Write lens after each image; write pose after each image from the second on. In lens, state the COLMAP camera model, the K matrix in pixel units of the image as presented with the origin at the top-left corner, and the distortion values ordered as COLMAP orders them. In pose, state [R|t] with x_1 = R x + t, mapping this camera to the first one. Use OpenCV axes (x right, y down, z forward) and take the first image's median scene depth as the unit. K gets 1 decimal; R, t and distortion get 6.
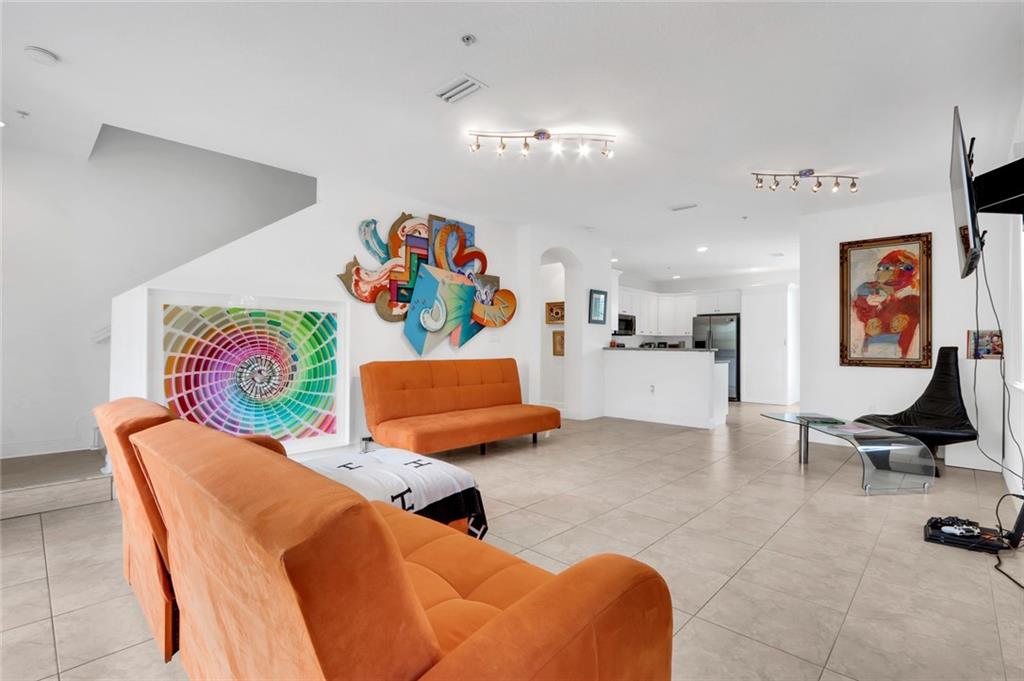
lens RADIAL K [[480.4, 0, 515.9], [0, 480.4, 340.3], [0, 0, 1]] dist [-0.014764, 0.000557]
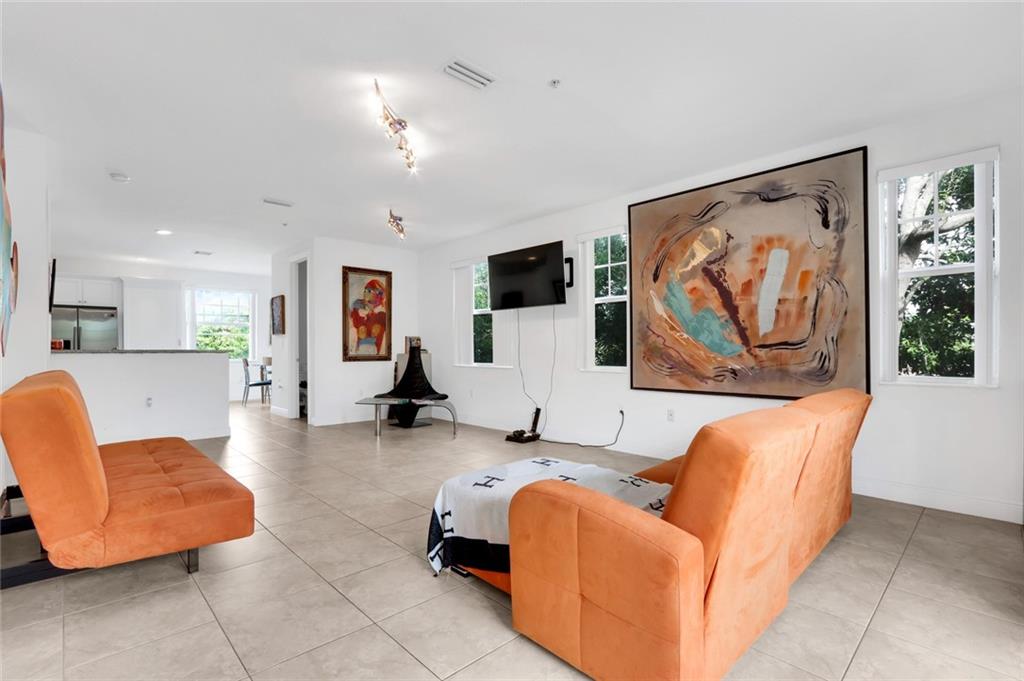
lens RADIAL K [[480.4, 0, 515.9], [0, 480.4, 345.7], [0, 0, 1]] dist [-0.014764, 0.000557]
pose [[0.041181, -0.000235, 0.999152, -0.616371], [-0.006681, 0.999978, 0.000510, 0.006786], [-0.999129, -0.006697, 0.041179, 0.502247]]
